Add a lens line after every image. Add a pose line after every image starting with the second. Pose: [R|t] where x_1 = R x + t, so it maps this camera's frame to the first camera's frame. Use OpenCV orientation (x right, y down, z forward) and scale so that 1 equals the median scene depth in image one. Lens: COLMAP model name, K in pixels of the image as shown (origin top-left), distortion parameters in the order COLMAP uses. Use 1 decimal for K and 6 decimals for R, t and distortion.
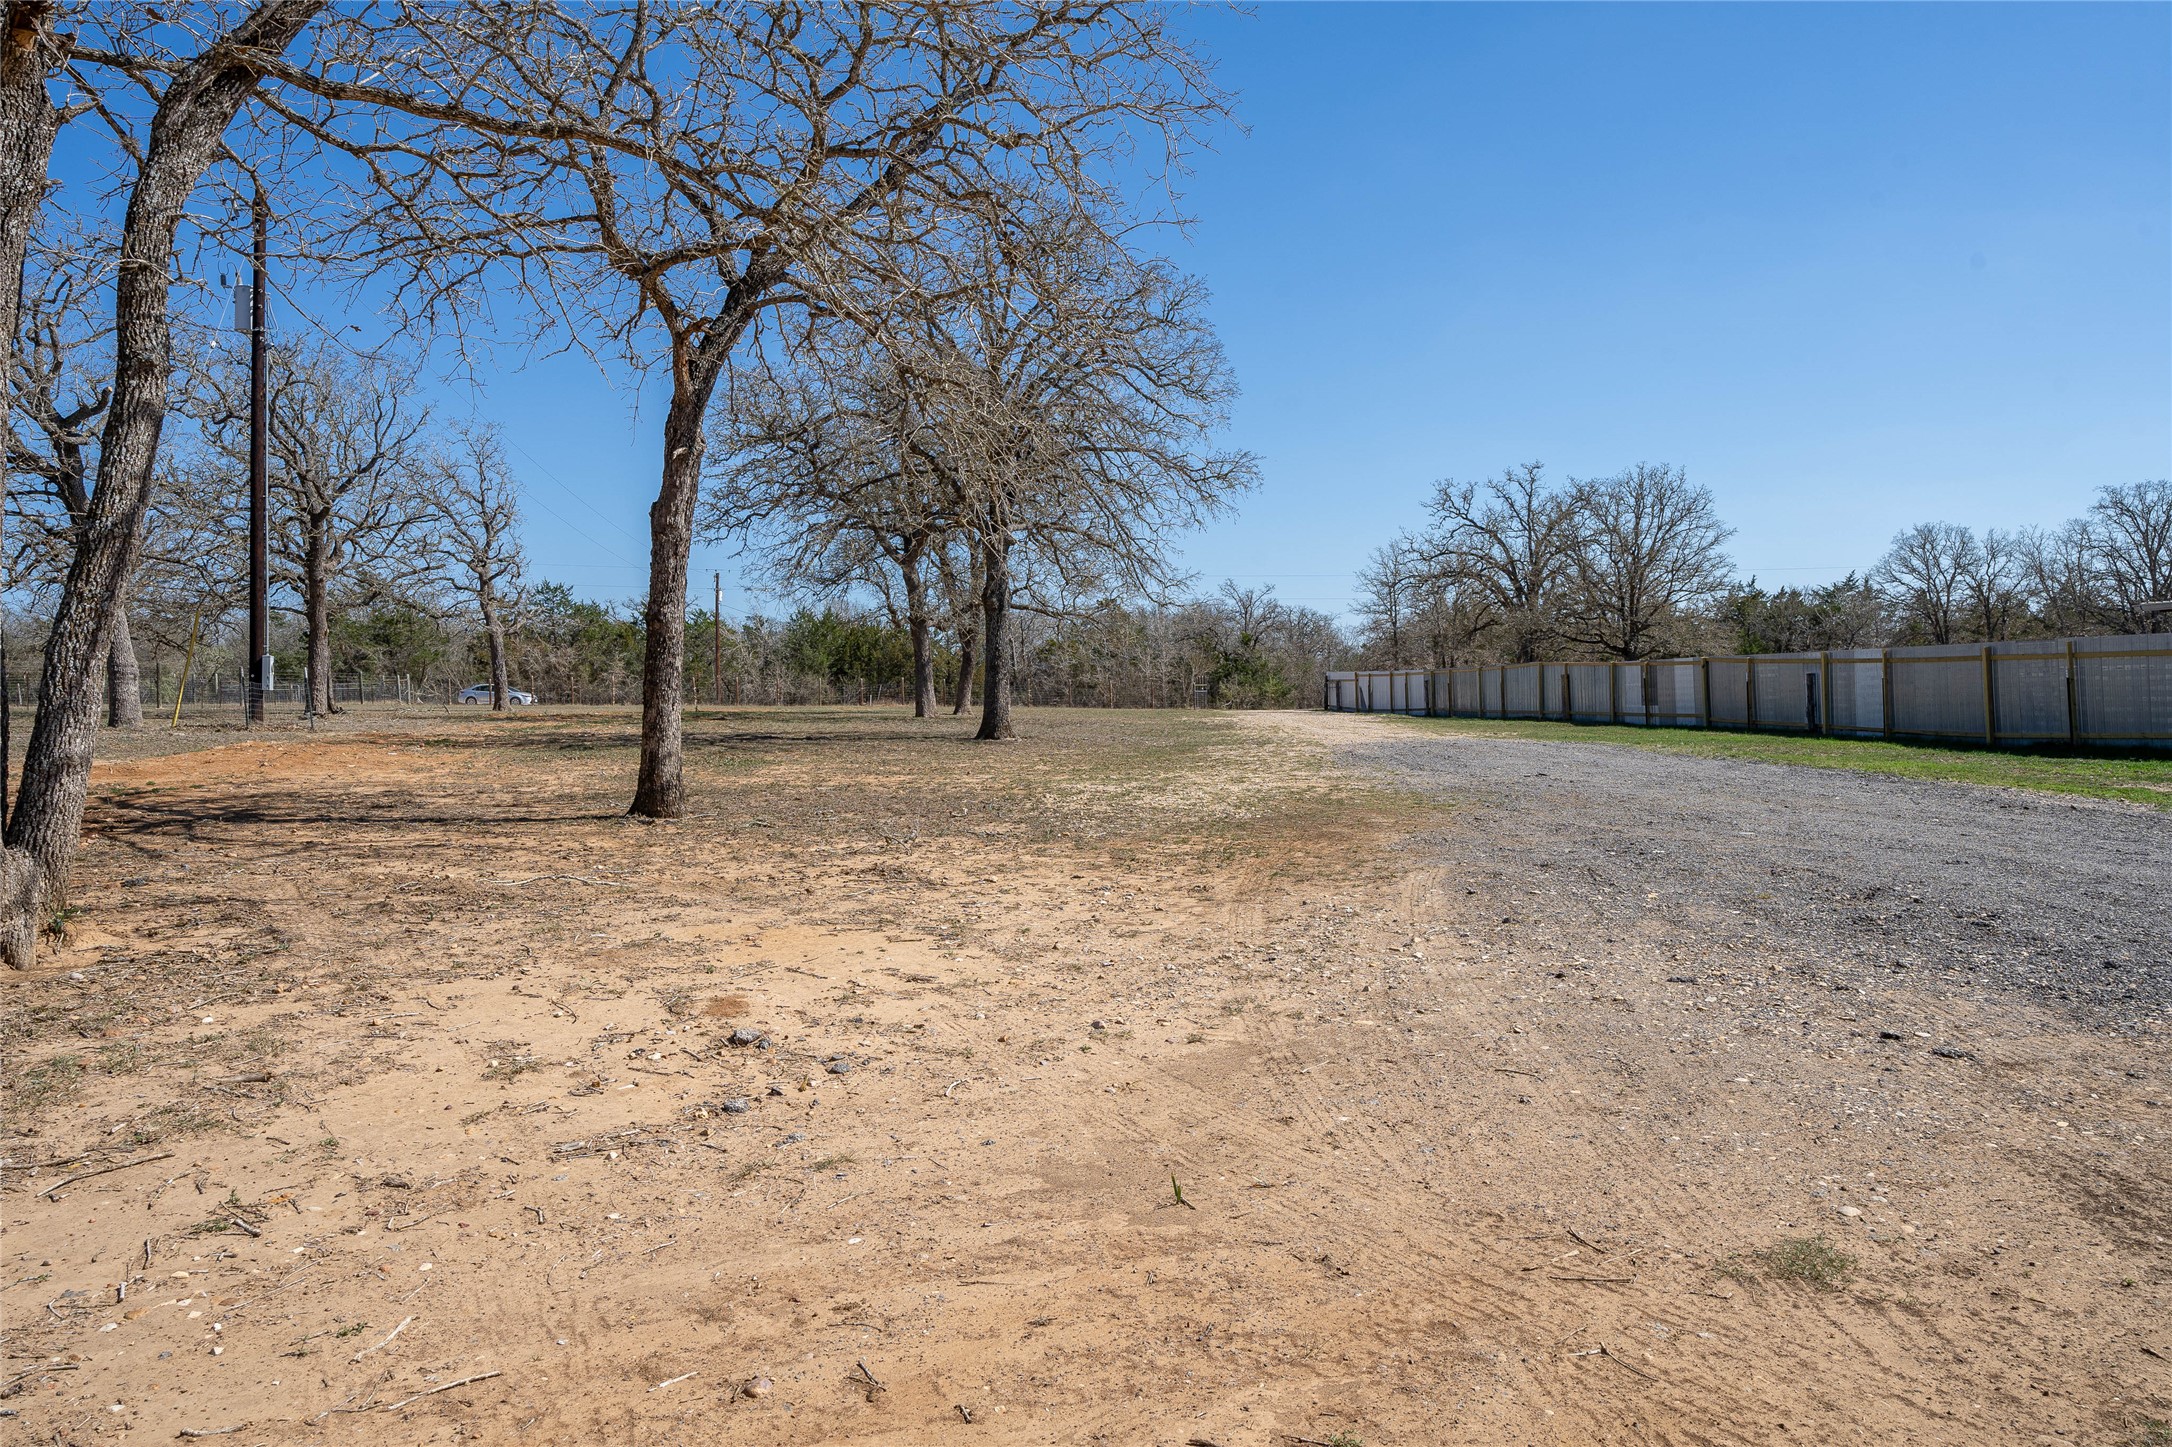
lens RADIAL K [[1427.9, 0, 1086.0], [0, 1427.9, 723.5], [0, 0, 1]] dist [-0.001618, 0.000099]
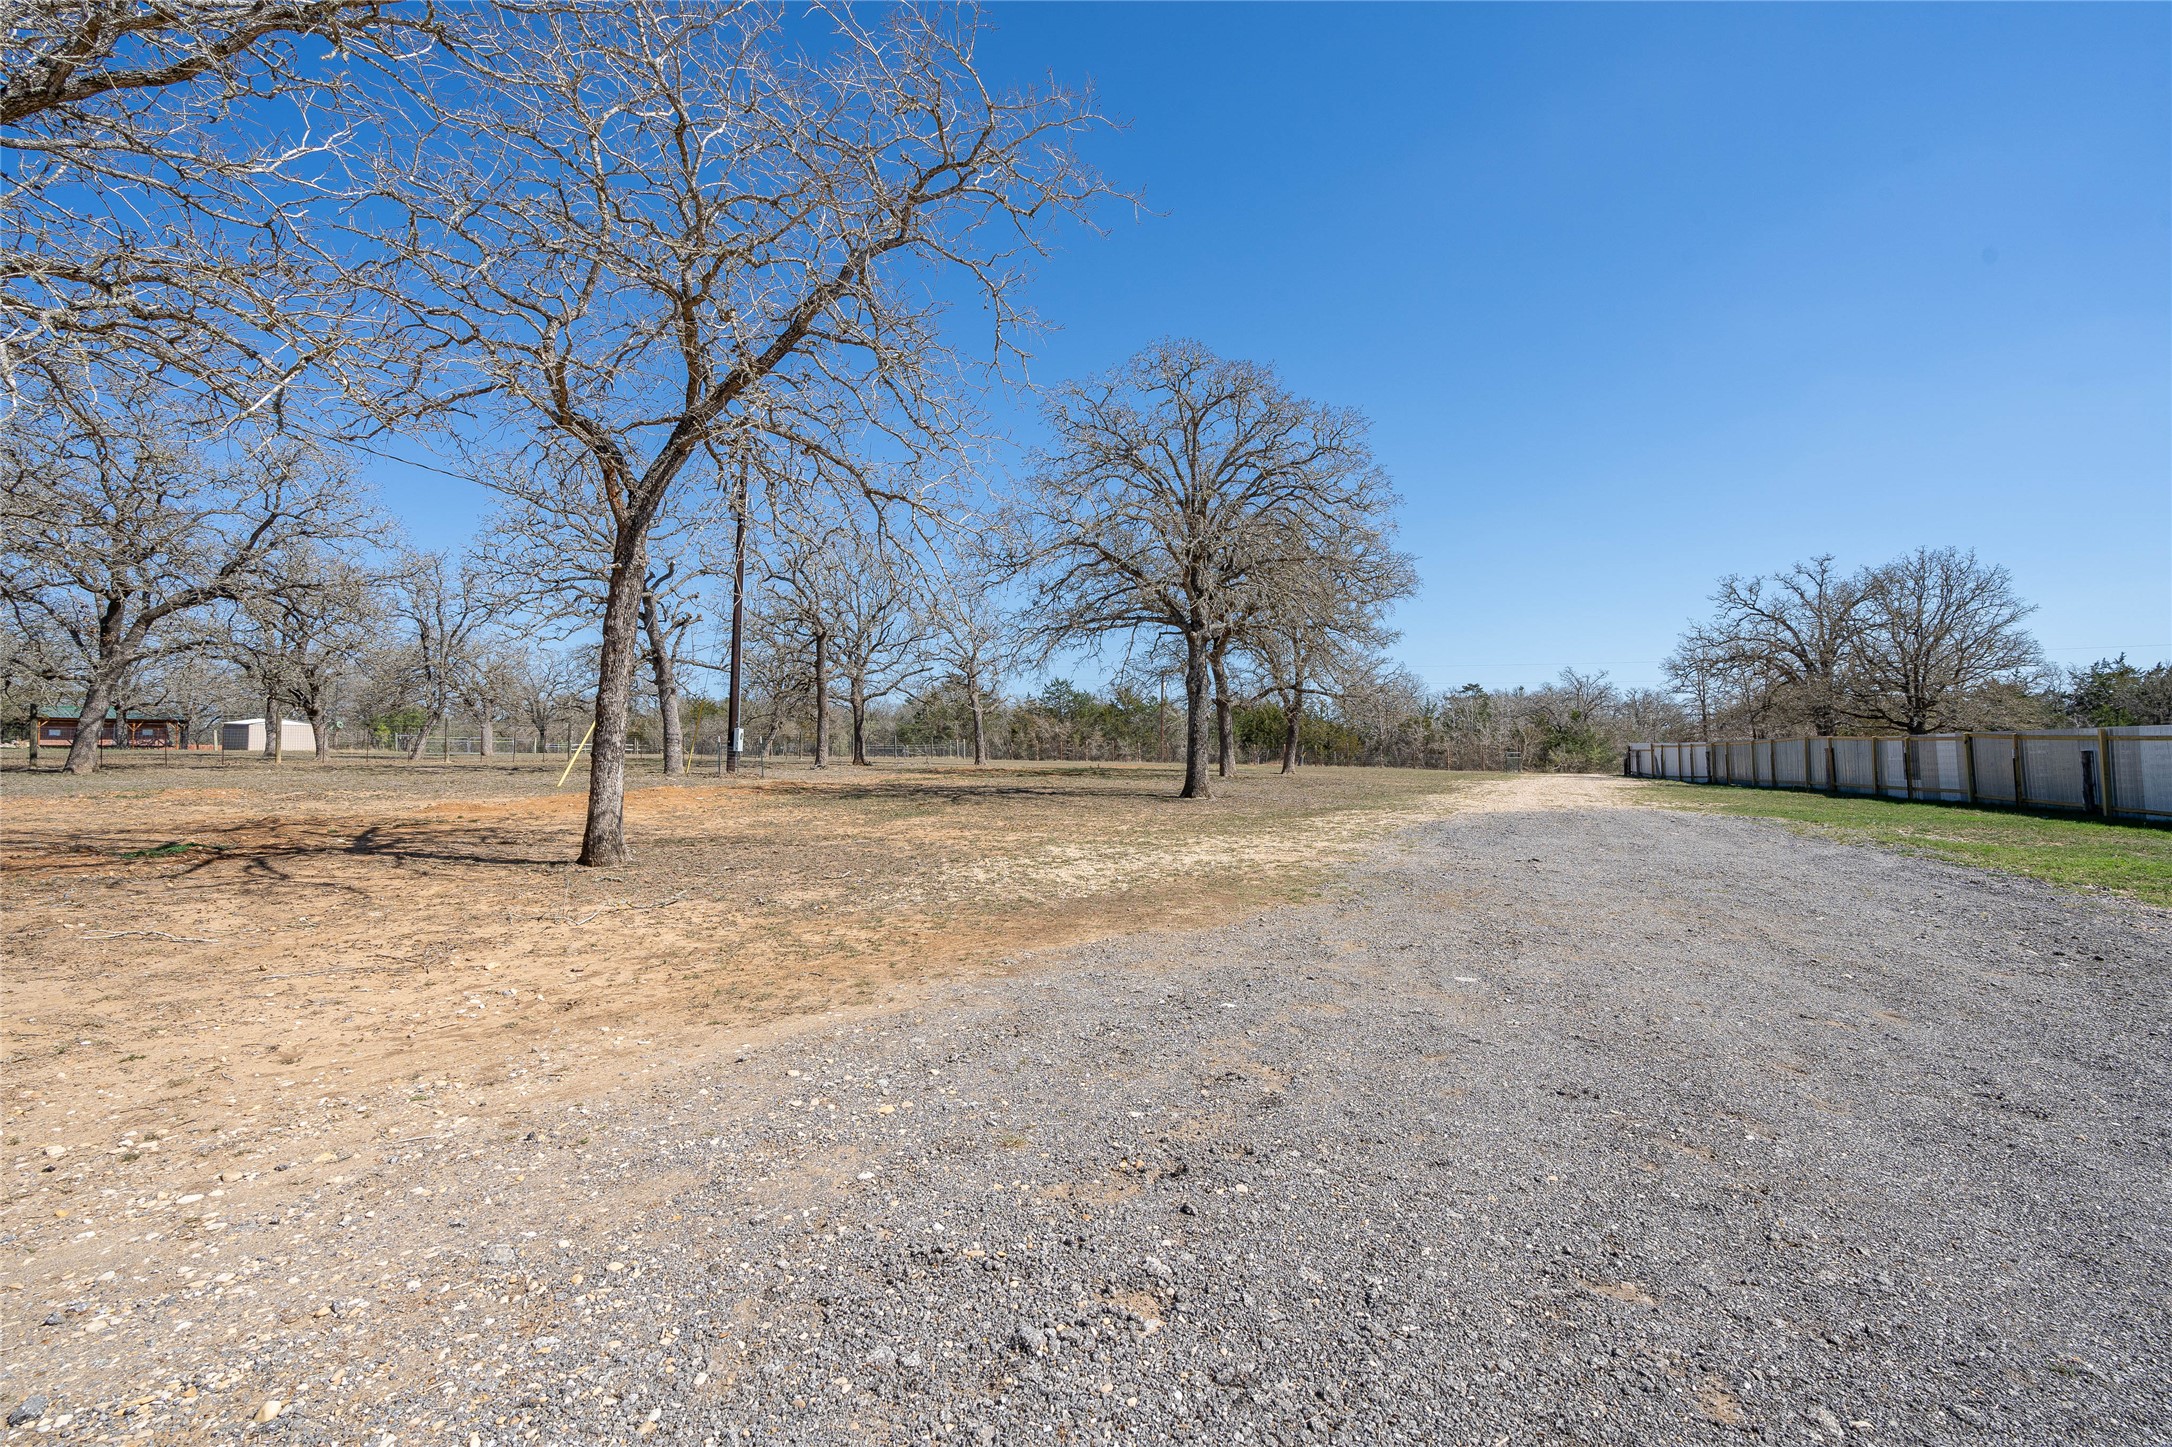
lens RADIAL K [[987.3, 0, 1109.0], [0, 987.3, 713.4], [0, 0, 1]] dist [-0.002721, -0.000310]
pose [[0.920957, -0.003068, -0.389652, 0.118682], [-0.020797, 0.998157, -0.057013, -0.006651], [0.389109, 0.060610, 0.919196, 0.106265]]
